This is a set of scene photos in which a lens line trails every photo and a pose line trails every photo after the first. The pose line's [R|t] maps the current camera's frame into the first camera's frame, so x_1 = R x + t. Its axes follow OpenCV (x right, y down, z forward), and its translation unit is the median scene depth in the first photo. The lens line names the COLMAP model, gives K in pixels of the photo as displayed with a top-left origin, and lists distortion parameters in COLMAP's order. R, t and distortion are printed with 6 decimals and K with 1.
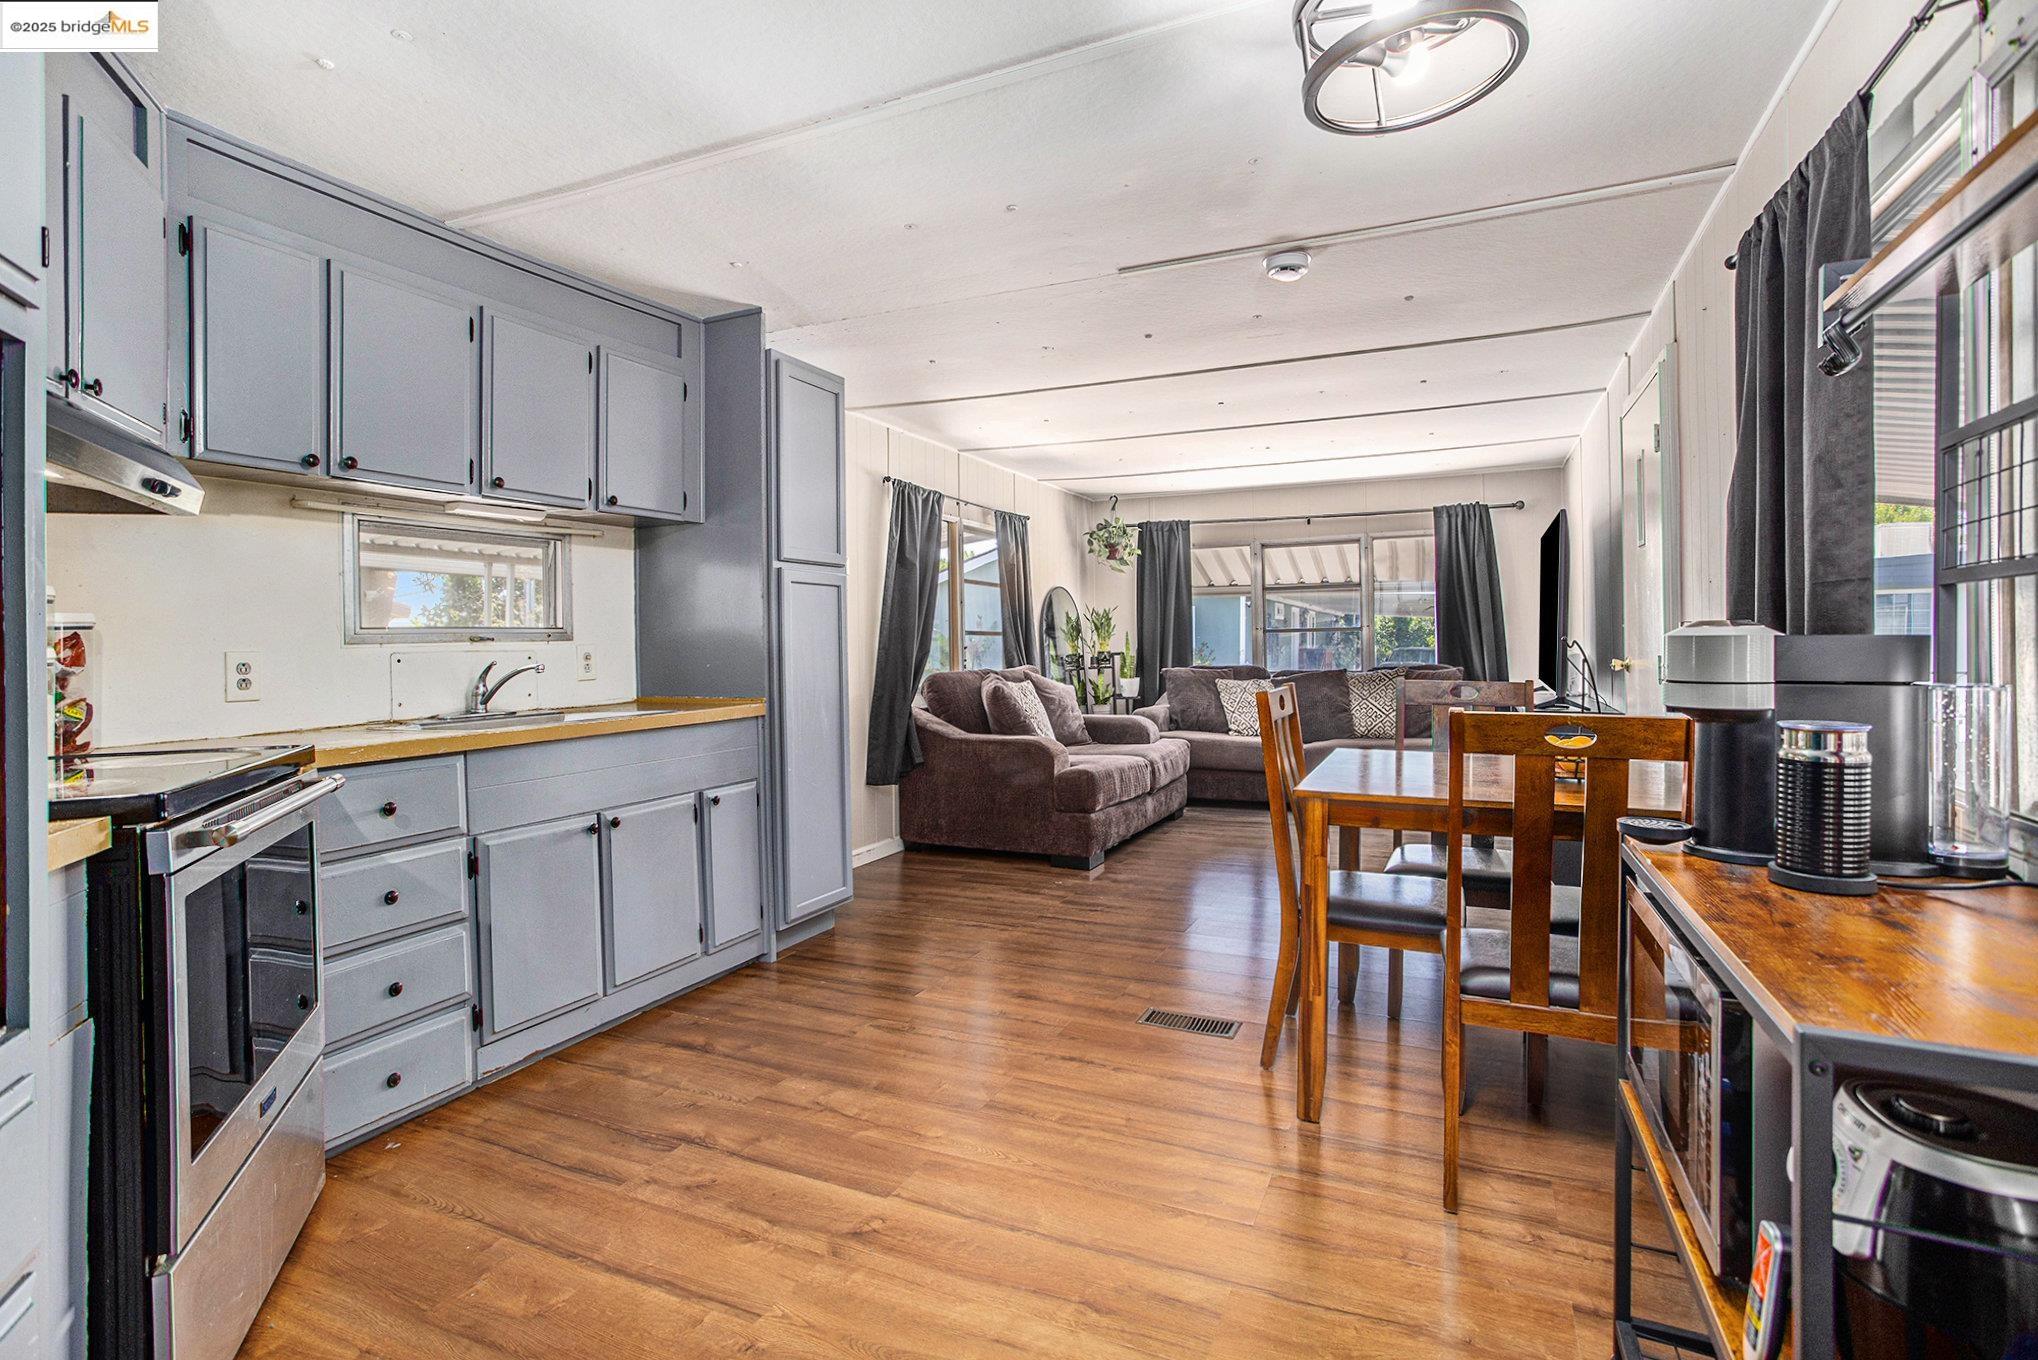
lens RADIAL K [[998.4, 0, 999.0], [0, 998.4, 645.7], [0, 0, 1]] dist [-0.002247, -0.000039]
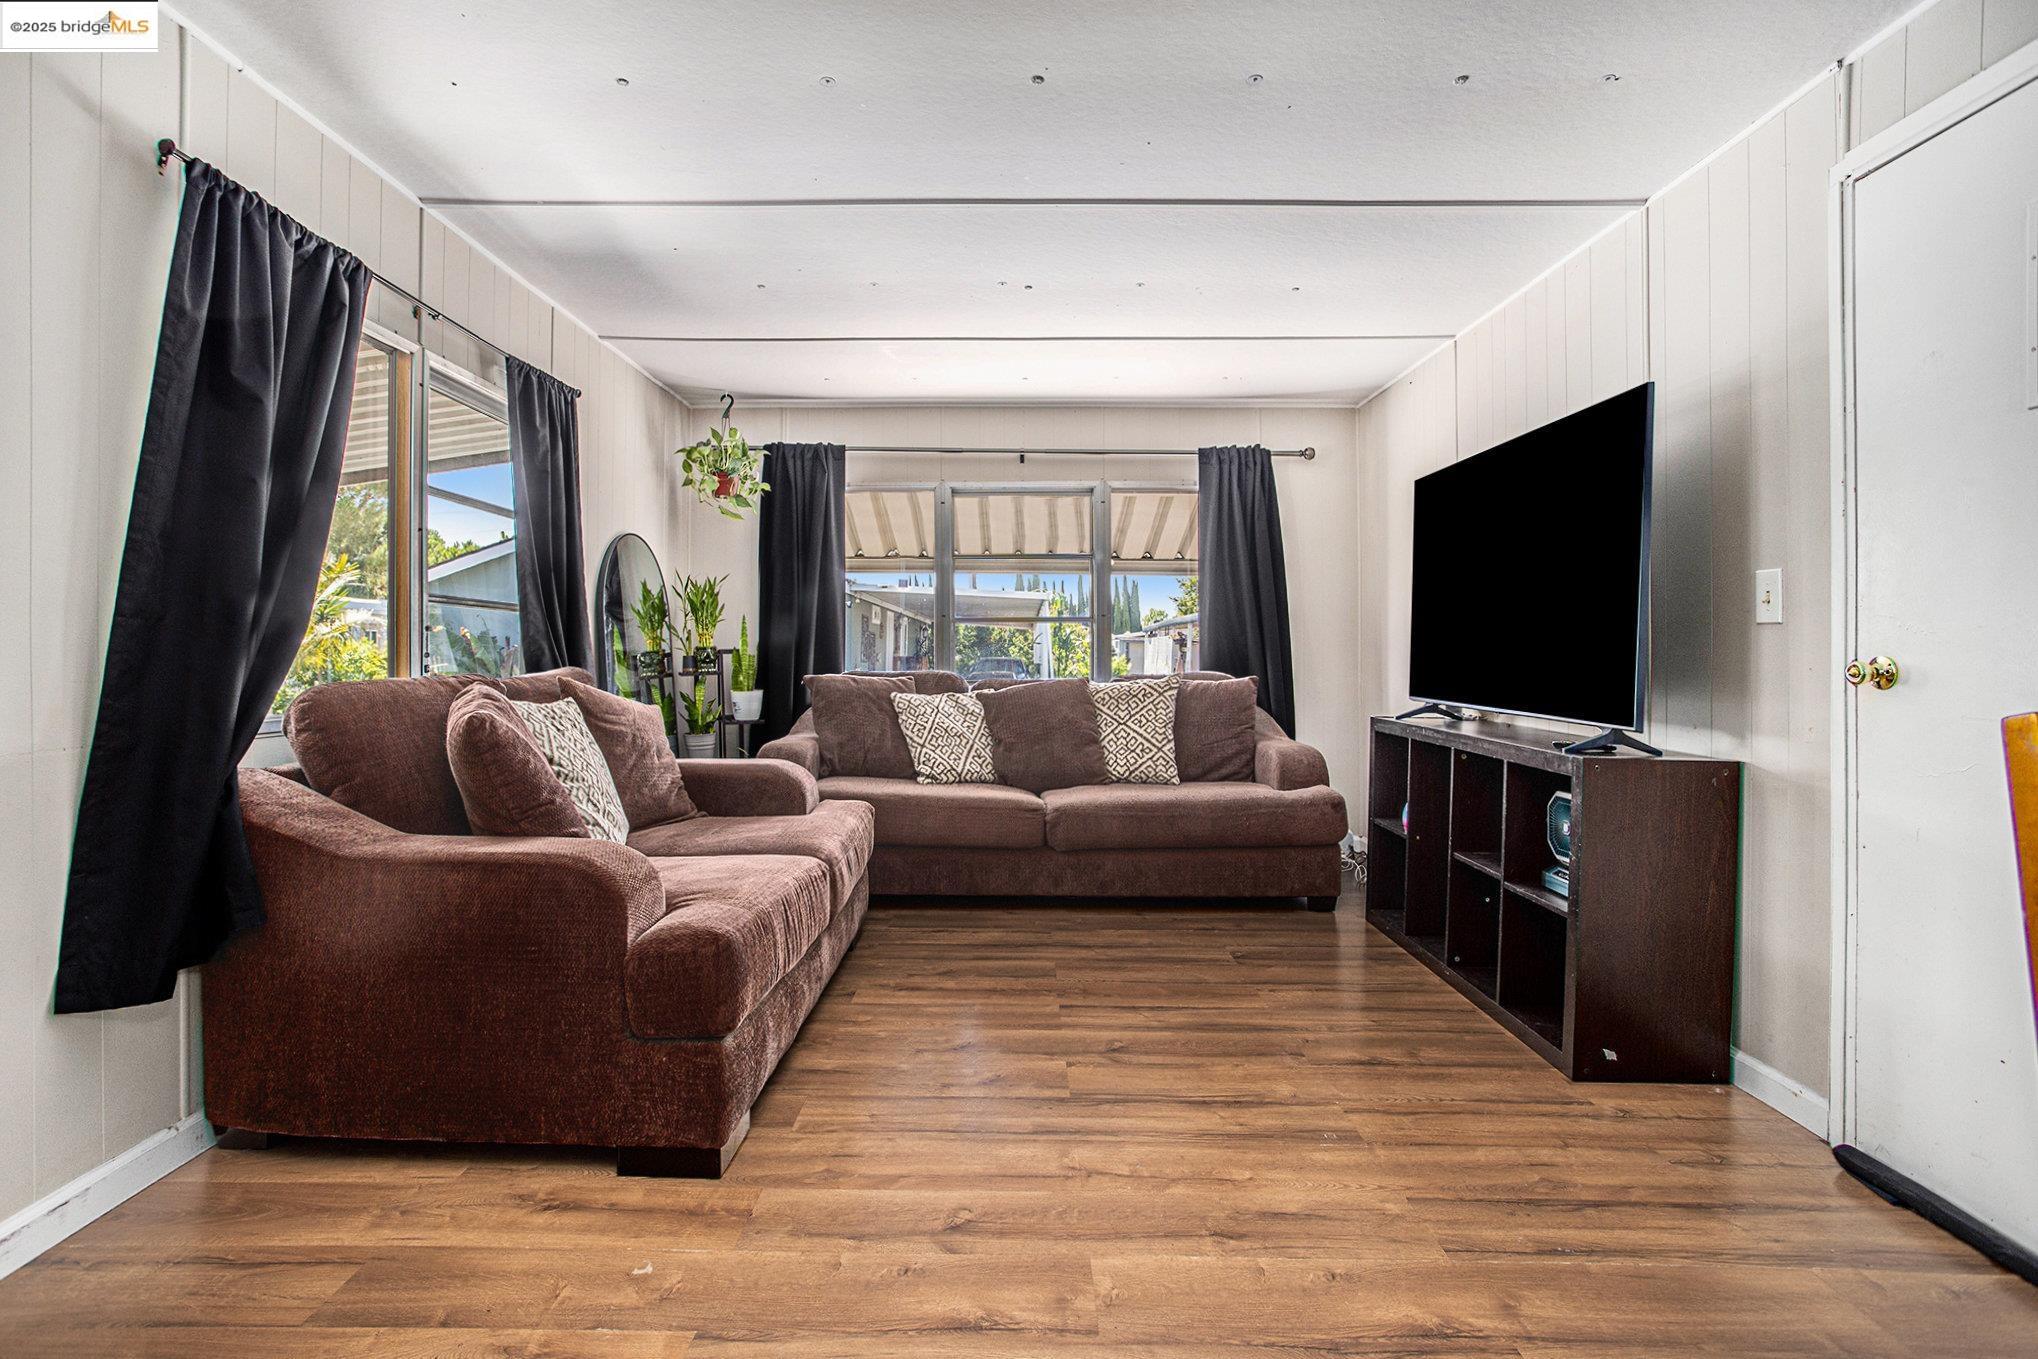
lens RADIAL K [[1039.0, 0, 986.3], [0, 1039.0, 652.7], [0, 0, 1]] dist [-0.030269, 0.010324]
pose [[0.919302, 0.015802, 0.393235, 0.014927], [-0.015778, 0.999870, -0.003293, 0.009594], [-0.393236, -0.003177, 0.919432, 0.392814]]
